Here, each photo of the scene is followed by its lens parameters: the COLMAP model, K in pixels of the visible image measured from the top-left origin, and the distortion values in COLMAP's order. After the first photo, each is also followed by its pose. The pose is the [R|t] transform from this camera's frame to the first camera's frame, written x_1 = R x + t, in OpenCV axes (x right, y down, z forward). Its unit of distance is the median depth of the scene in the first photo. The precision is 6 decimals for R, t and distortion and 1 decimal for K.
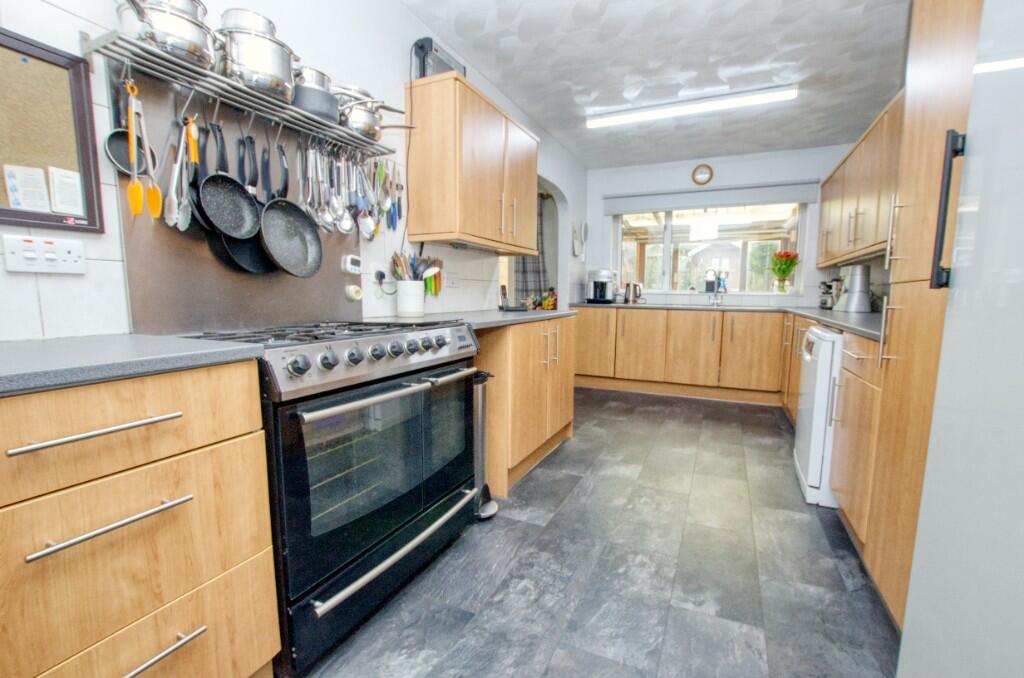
lens RADIAL K [[448.2, 0, 516.9], [0, 448.2, 349.9], [0, 0, 1]] dist [-0.041006, 0.011860]
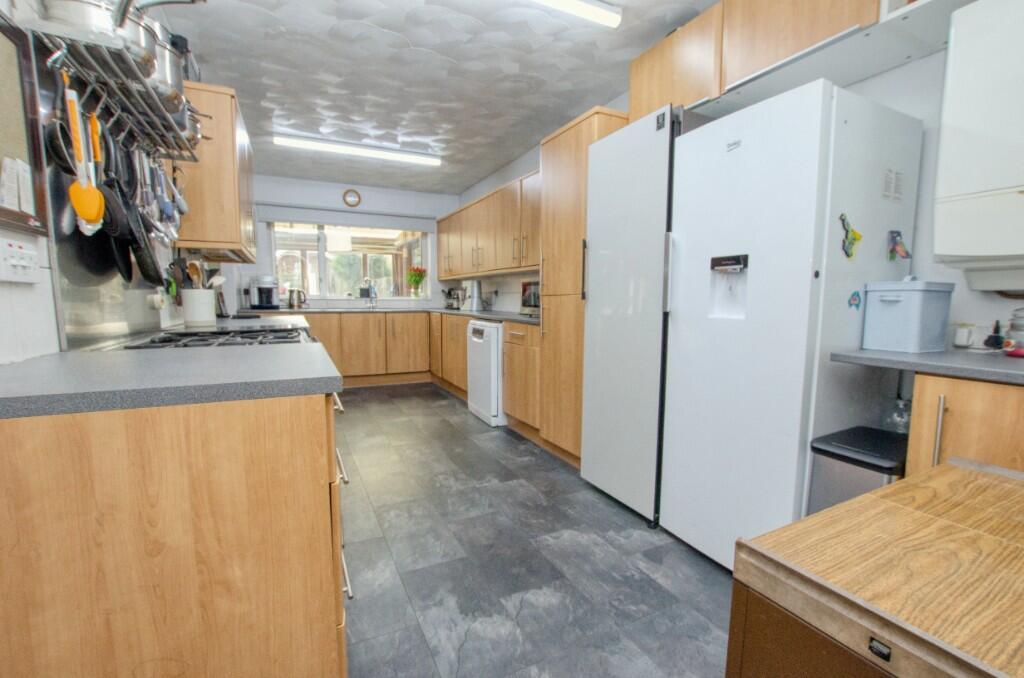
lens RADIAL K [[448.2, 0, 516.9], [0, 448.2, 349.9], [0, 0, 1]] dist [-0.041006, 0.011860]
pose [[0.620381, -0.089137, 0.779219, -0.343430], [0.094782, 0.994760, 0.038332, 0.003755], [-0.778553, 0.050075, 0.625578, -0.082574]]
